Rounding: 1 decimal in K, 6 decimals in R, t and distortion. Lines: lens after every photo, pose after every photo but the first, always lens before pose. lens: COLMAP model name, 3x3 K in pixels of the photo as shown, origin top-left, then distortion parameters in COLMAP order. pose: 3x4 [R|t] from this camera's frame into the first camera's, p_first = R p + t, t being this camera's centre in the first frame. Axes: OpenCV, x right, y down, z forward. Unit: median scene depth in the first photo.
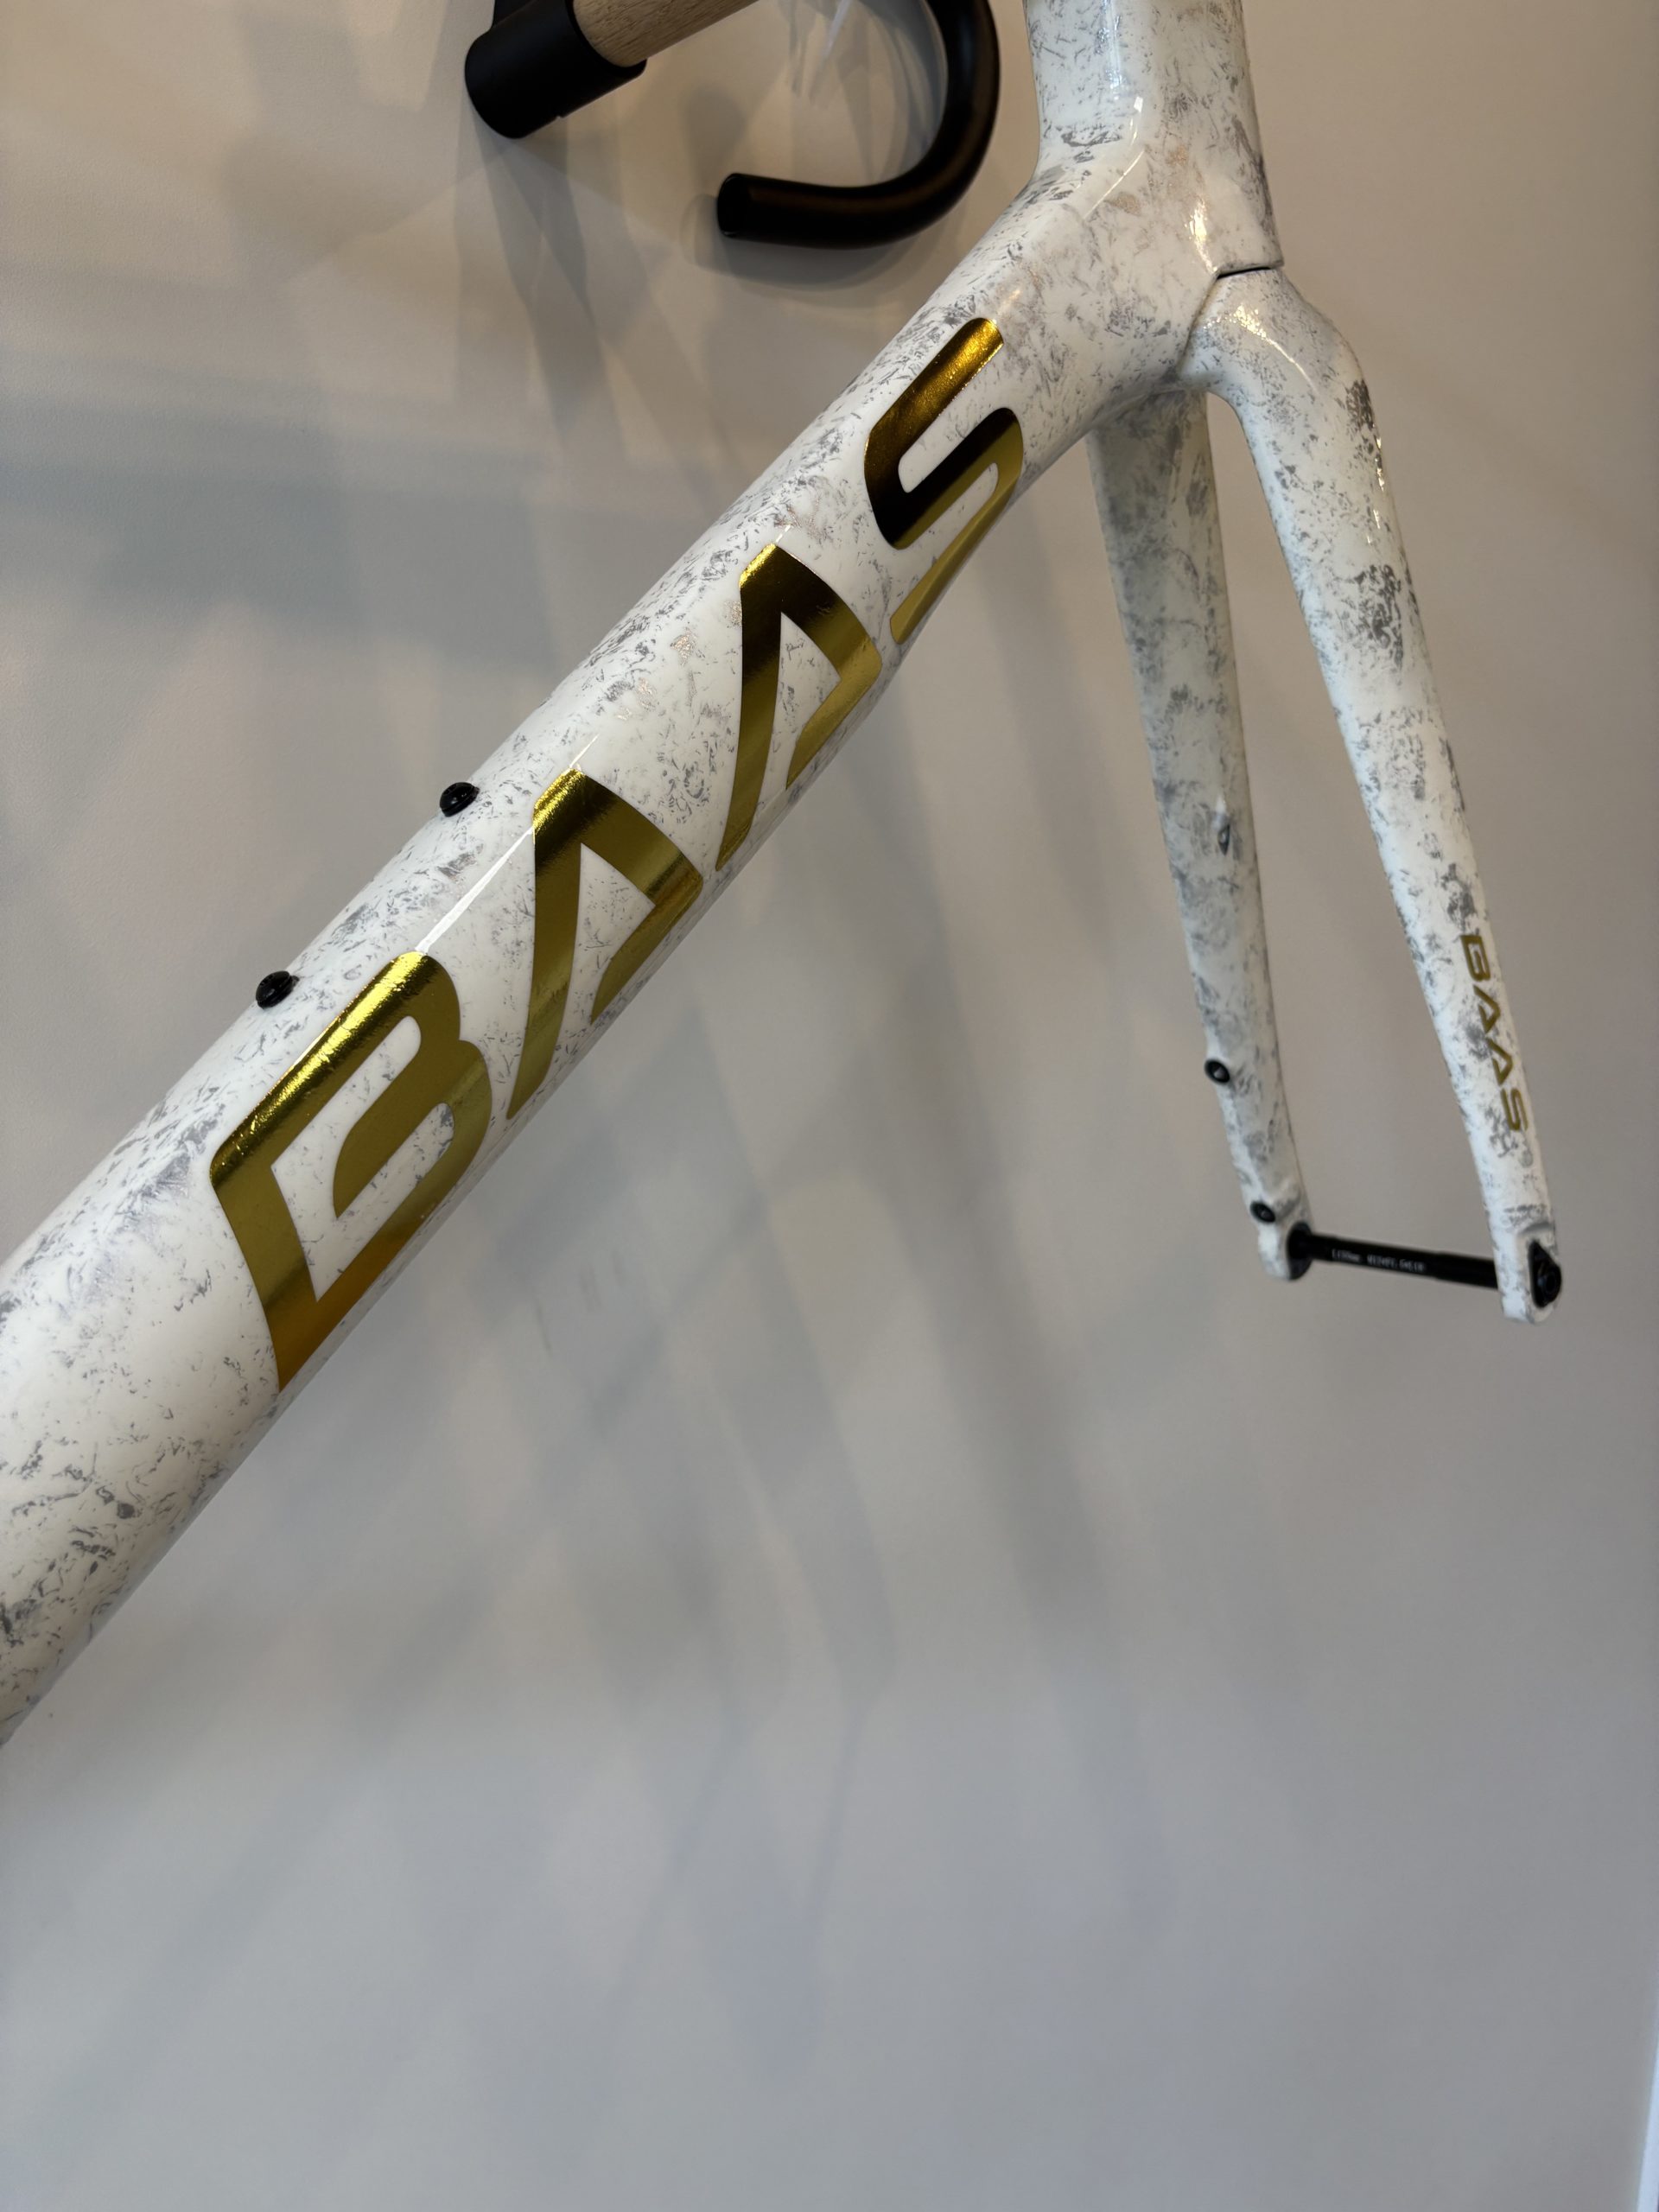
lens RADIAL K [[1715.5, 0, 819.5], [0, 1715.5, 1112.7], [0, 0, 1]] dist [0.012418, -0.006268]
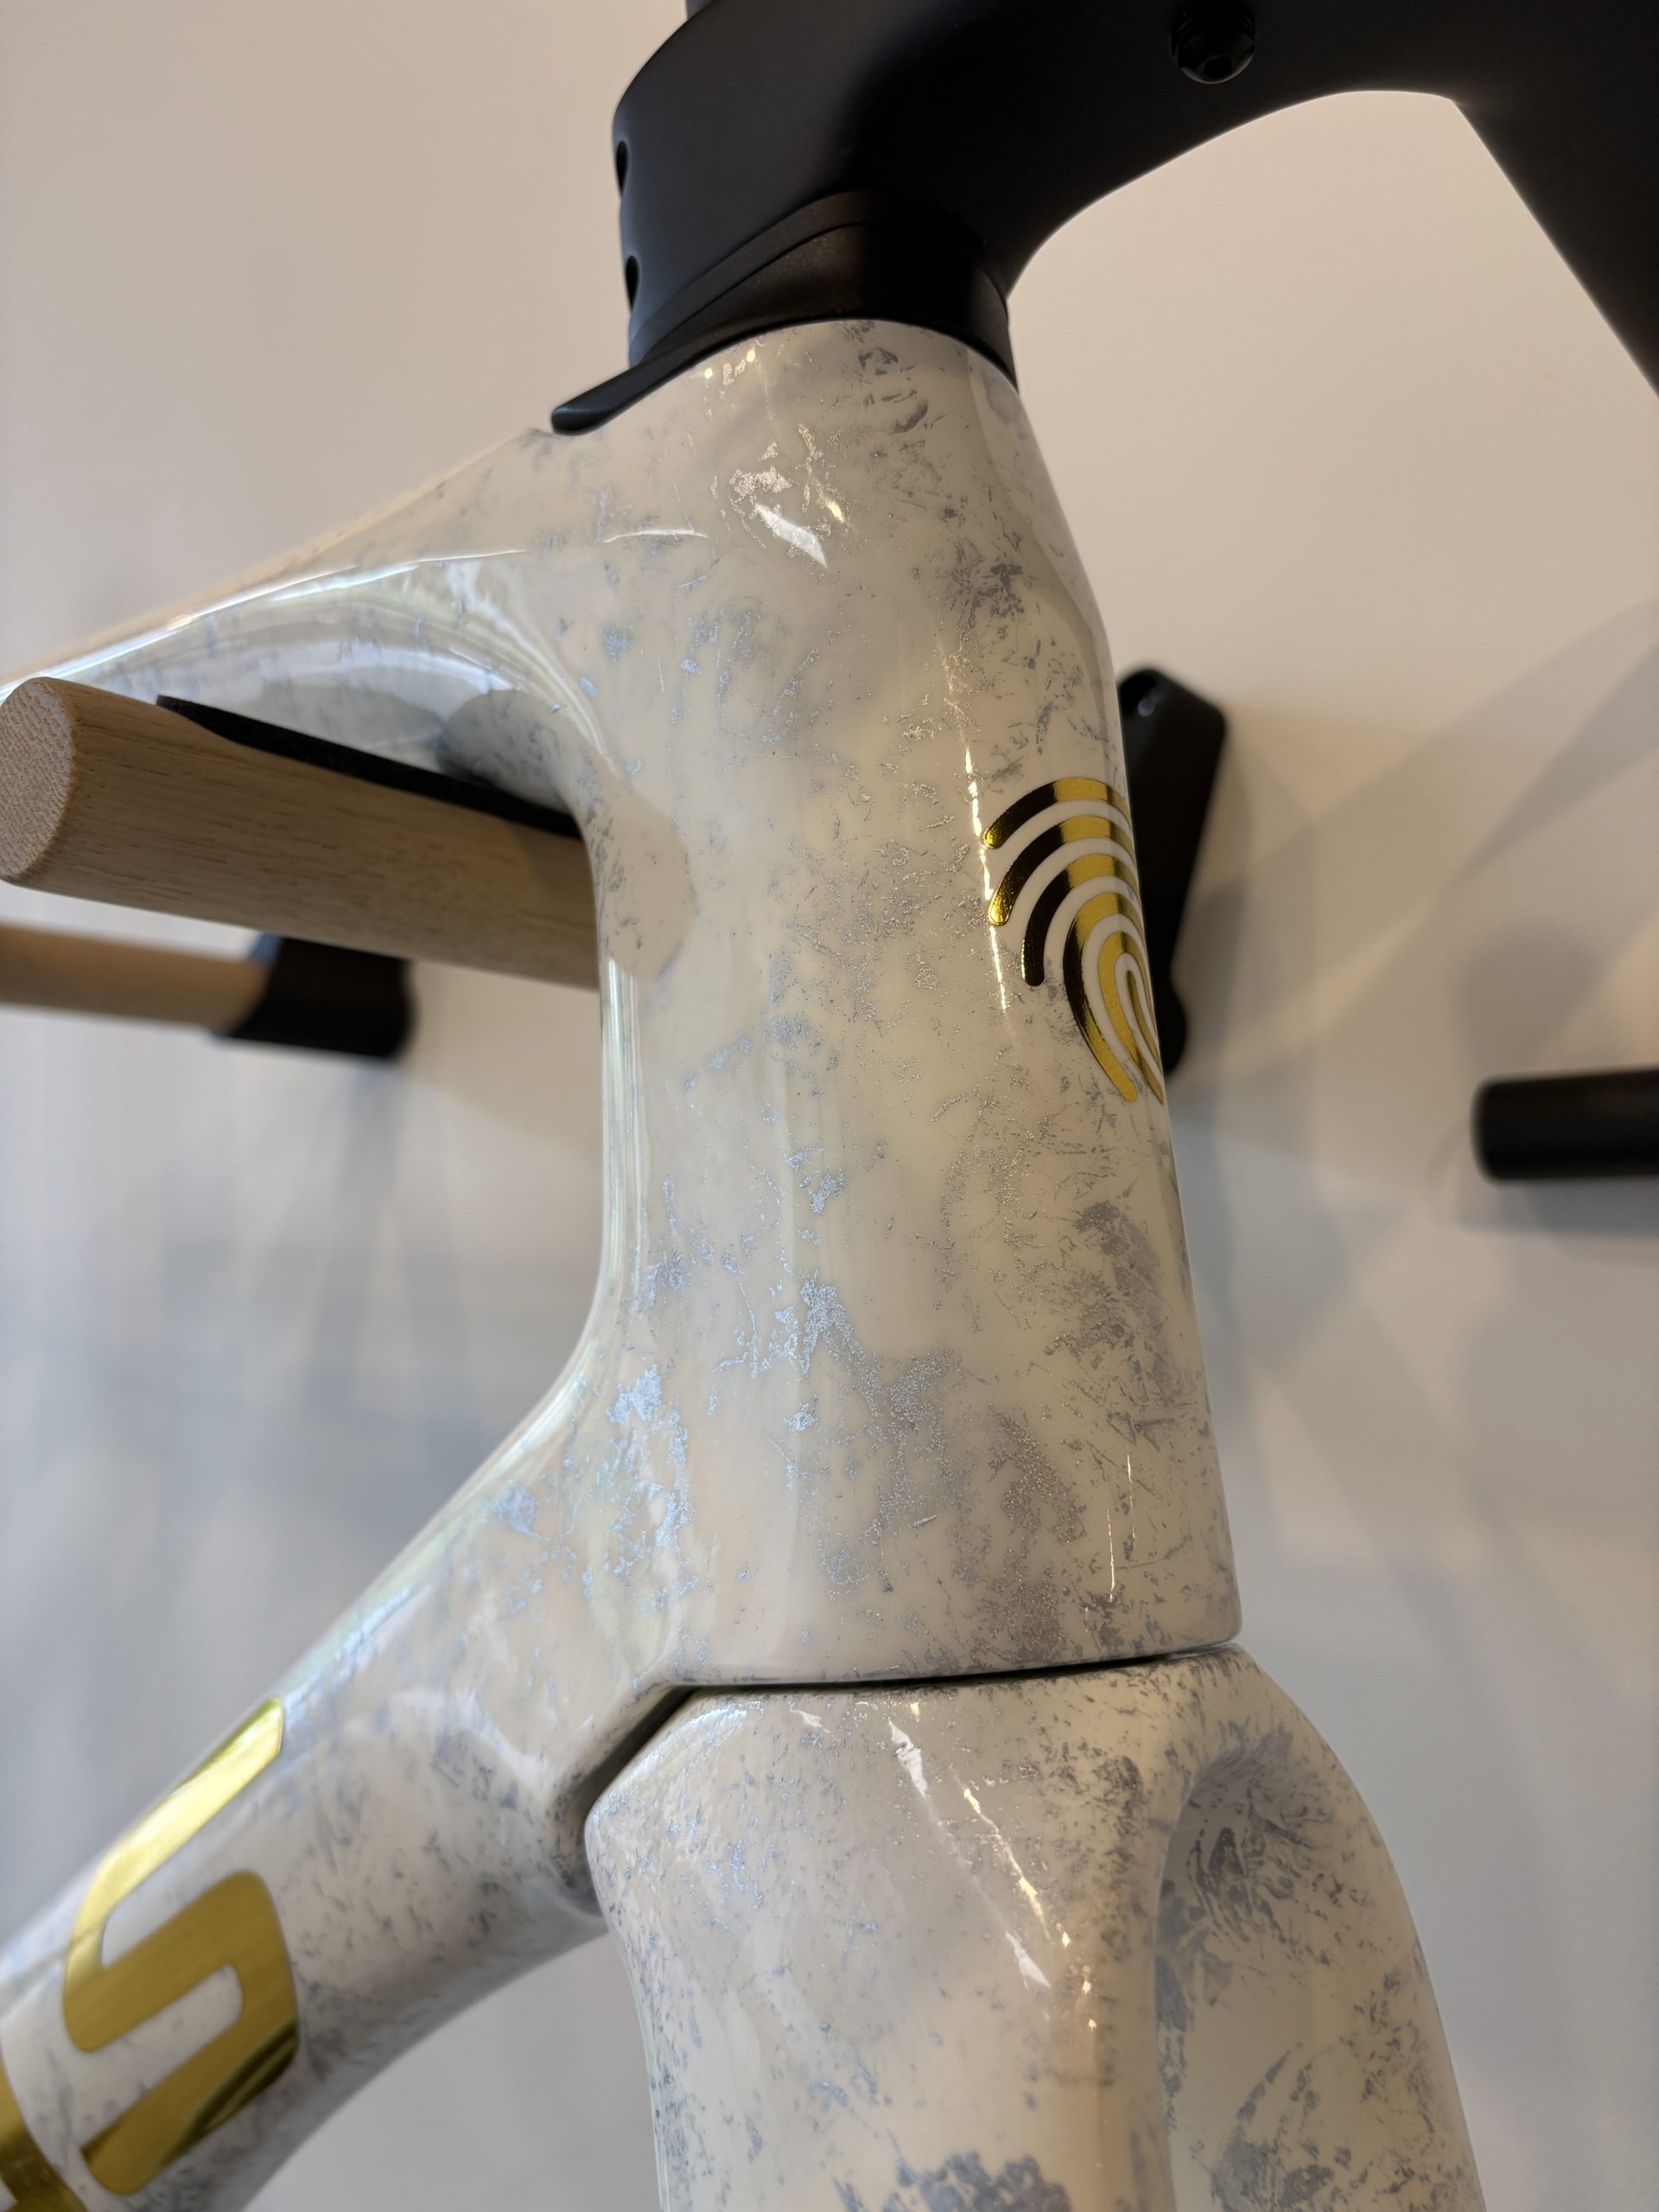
lens RADIAL K [[1715.5, 0, 843.5], [0, 1715.5, 1097.0], [0, 0, 1]] dist [0.012418, -0.006268]
pose [[0.136407, -0.022363, -0.990400, 0.618032], [-0.240283, 0.969145, -0.054977, -0.606123], [0.961071, 0.245476, 0.126824, 0.964012]]
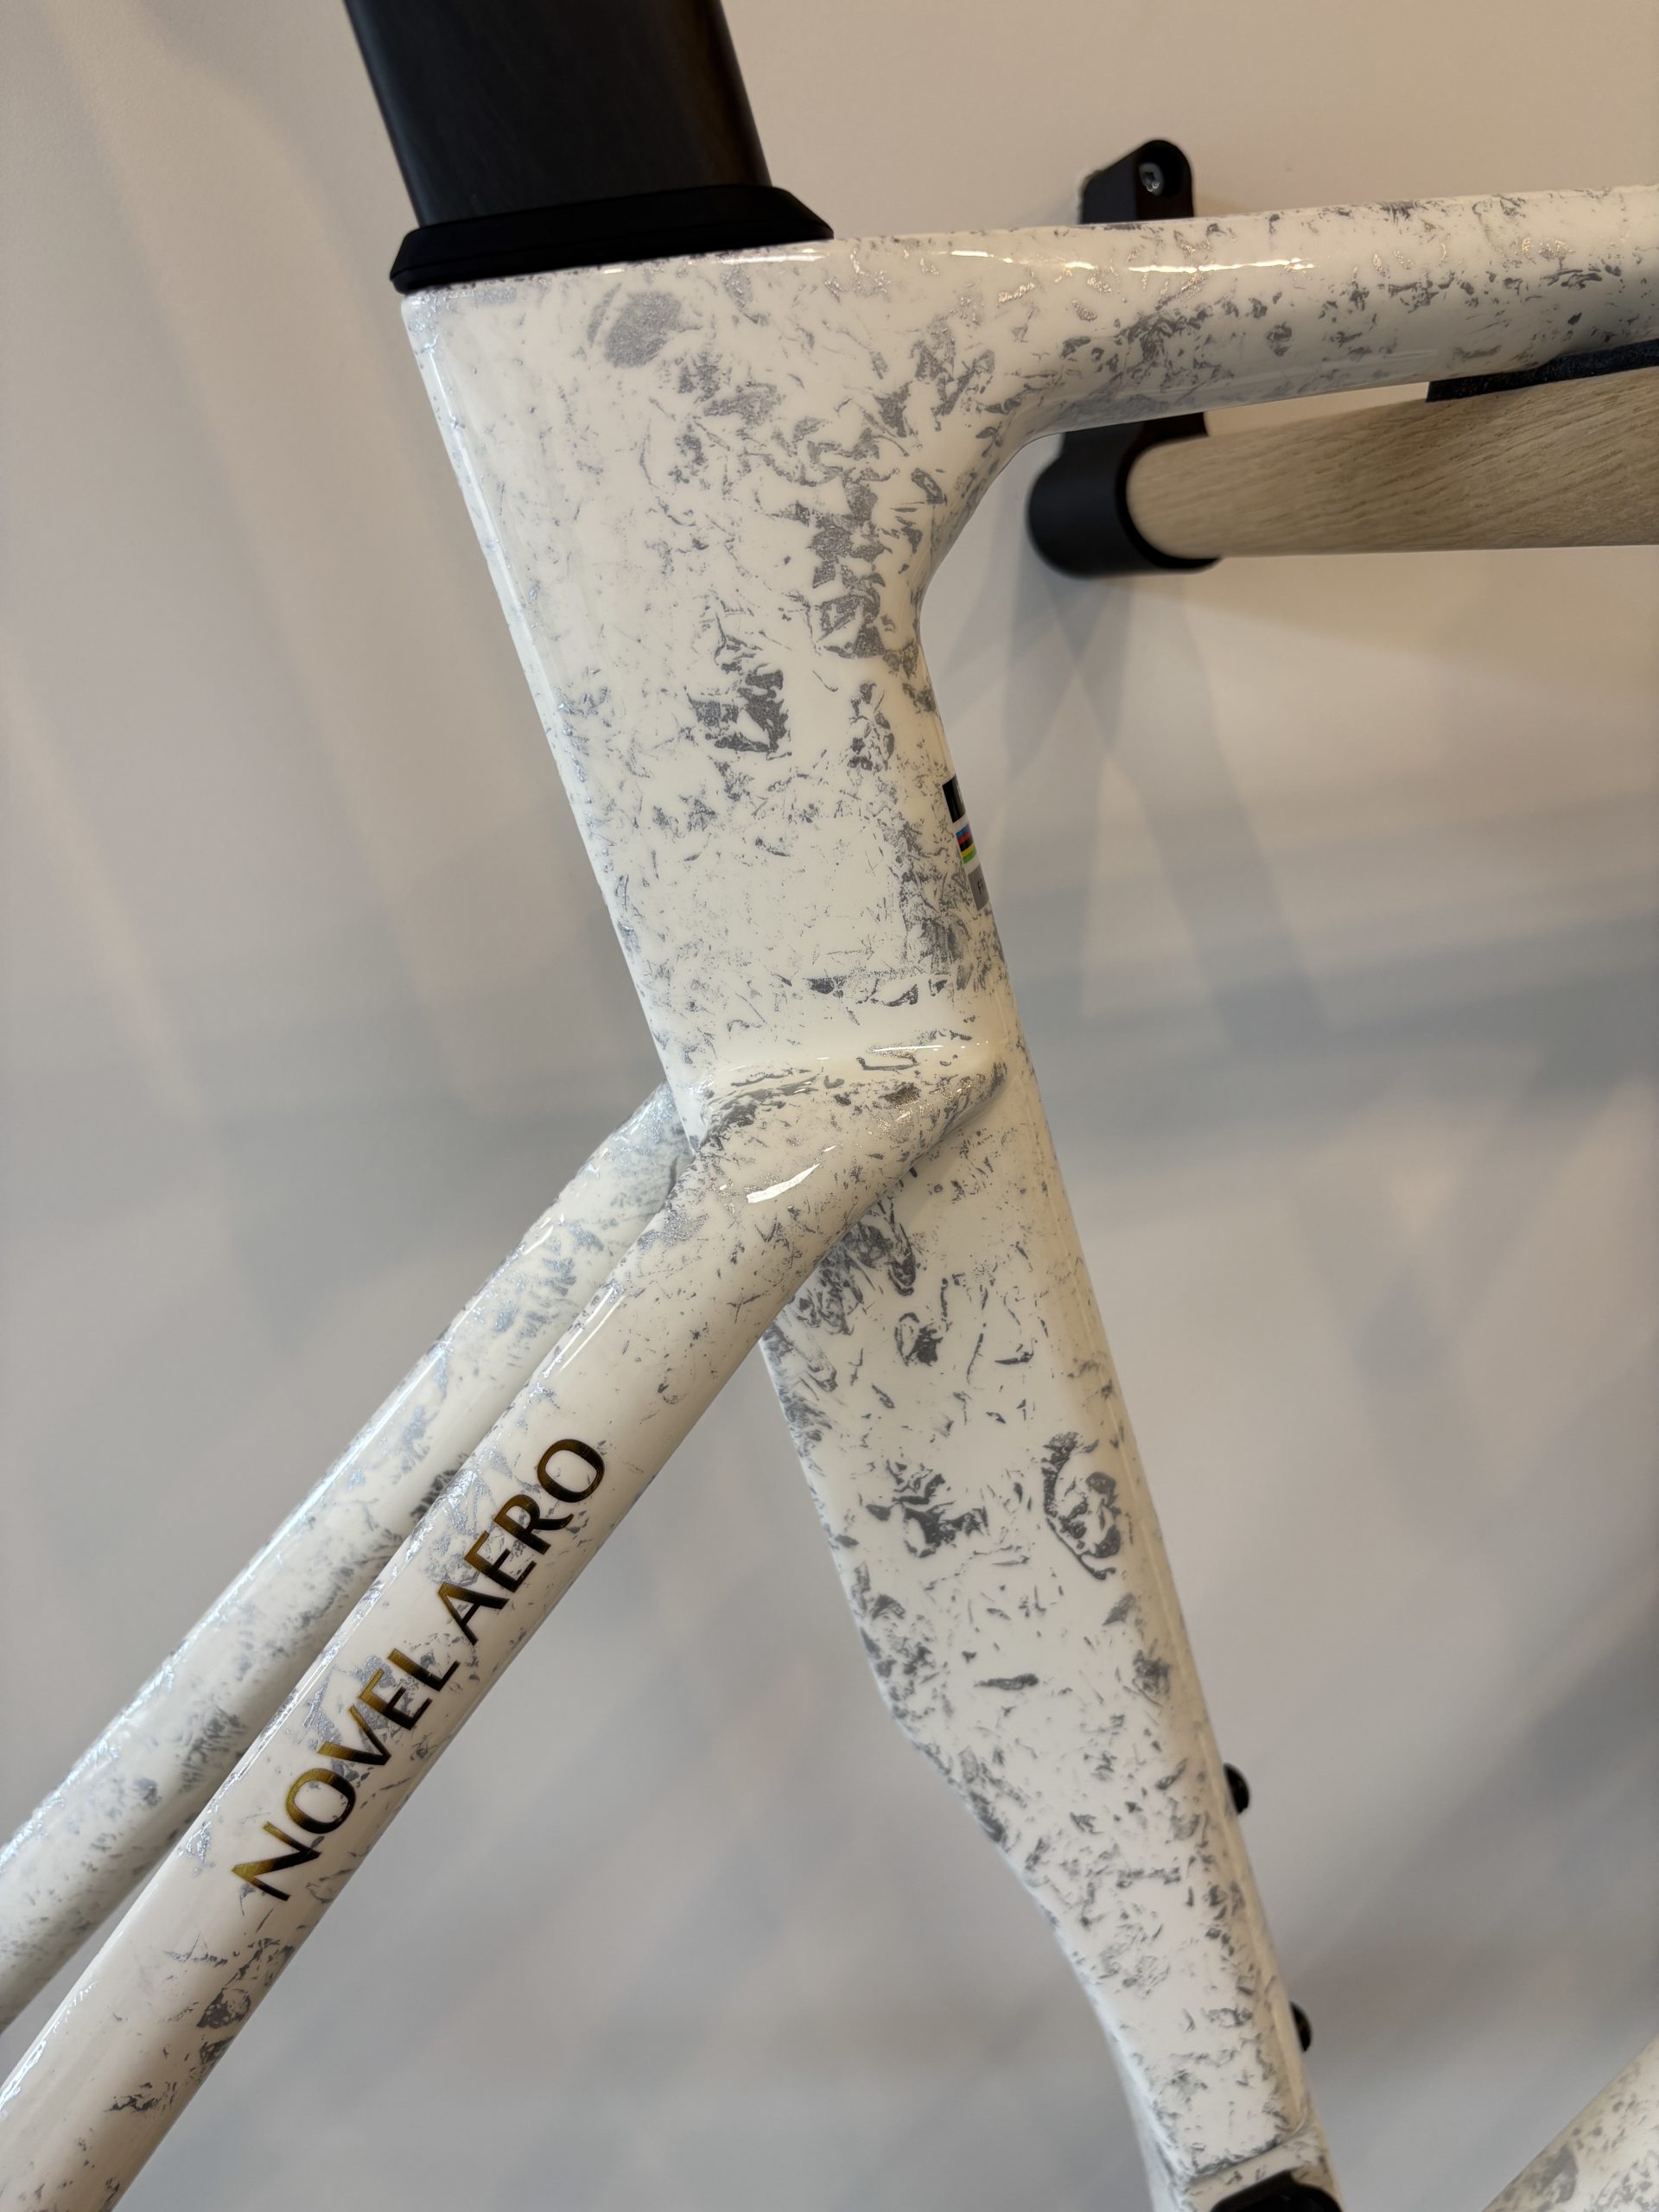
lens RADIAL K [[1715.5, 0, 753.0], [0, 1715.5, 1097.1], [0, 0, 1]] dist [0.012418, -0.006268]
pose [[0.894224, 0.096148, -0.437172, -0.389916], [-0.026009, 0.986169, 0.163691, -0.489009], [0.446864, -0.135006, 0.884356, -0.144645]]
